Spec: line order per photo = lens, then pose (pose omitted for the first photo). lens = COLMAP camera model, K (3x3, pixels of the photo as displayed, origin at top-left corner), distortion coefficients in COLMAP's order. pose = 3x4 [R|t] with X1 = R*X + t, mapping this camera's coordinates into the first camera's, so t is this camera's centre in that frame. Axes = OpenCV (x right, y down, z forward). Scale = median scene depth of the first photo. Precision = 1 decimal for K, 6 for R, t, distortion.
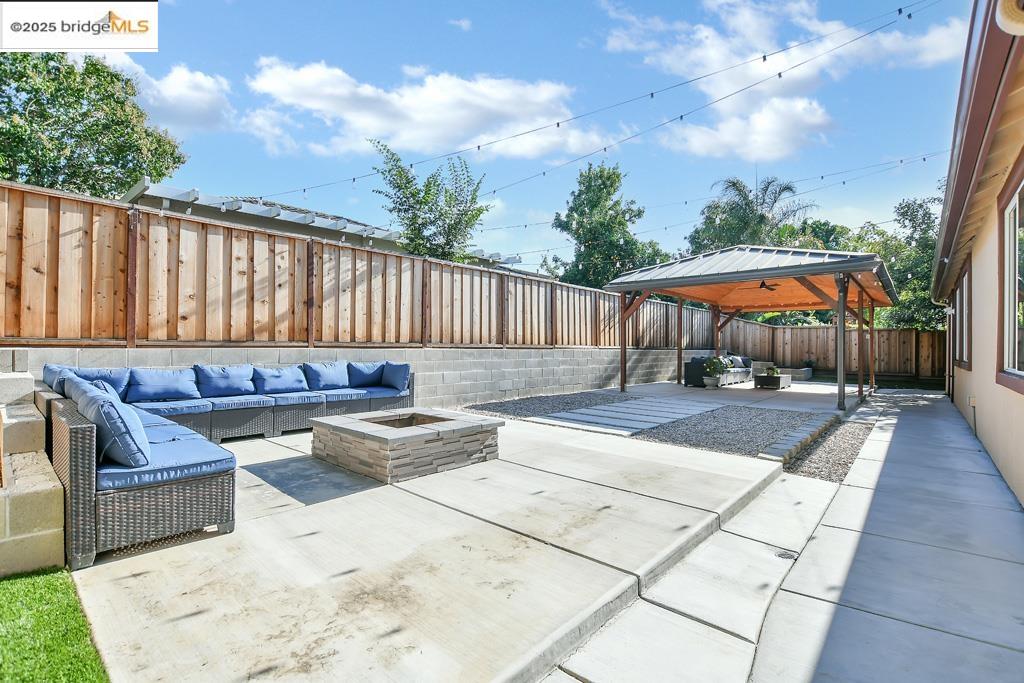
lens RADIAL K [[478.9, 0, 501.9], [0, 478.9, 344.7], [0, 0, 1]] dist [-0.027972, 0.001494]
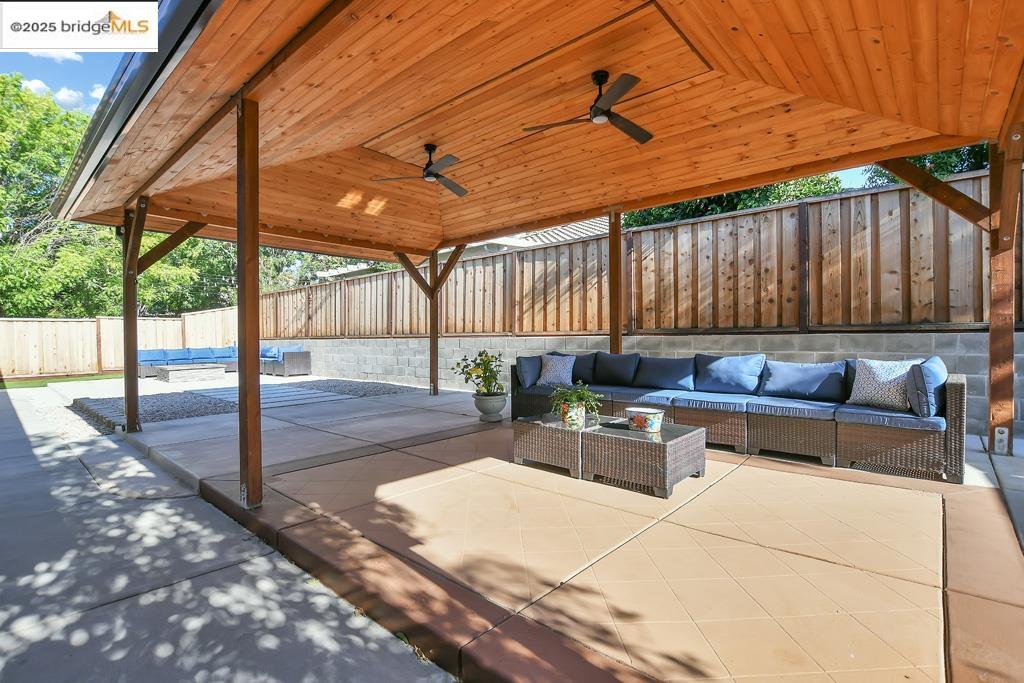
lens RADIAL K [[478.9, 0, 501.9], [0, 478.9, 344.7], [0, 0, 1]] dist [-0.027972, 0.001494]
pose [[-0.007234, 0.010033, -0.999924, 0.837661], [0.020808, 0.999735, 0.009881, 0.011660], [0.999757, -0.020734, -0.007441, 0.951986]]
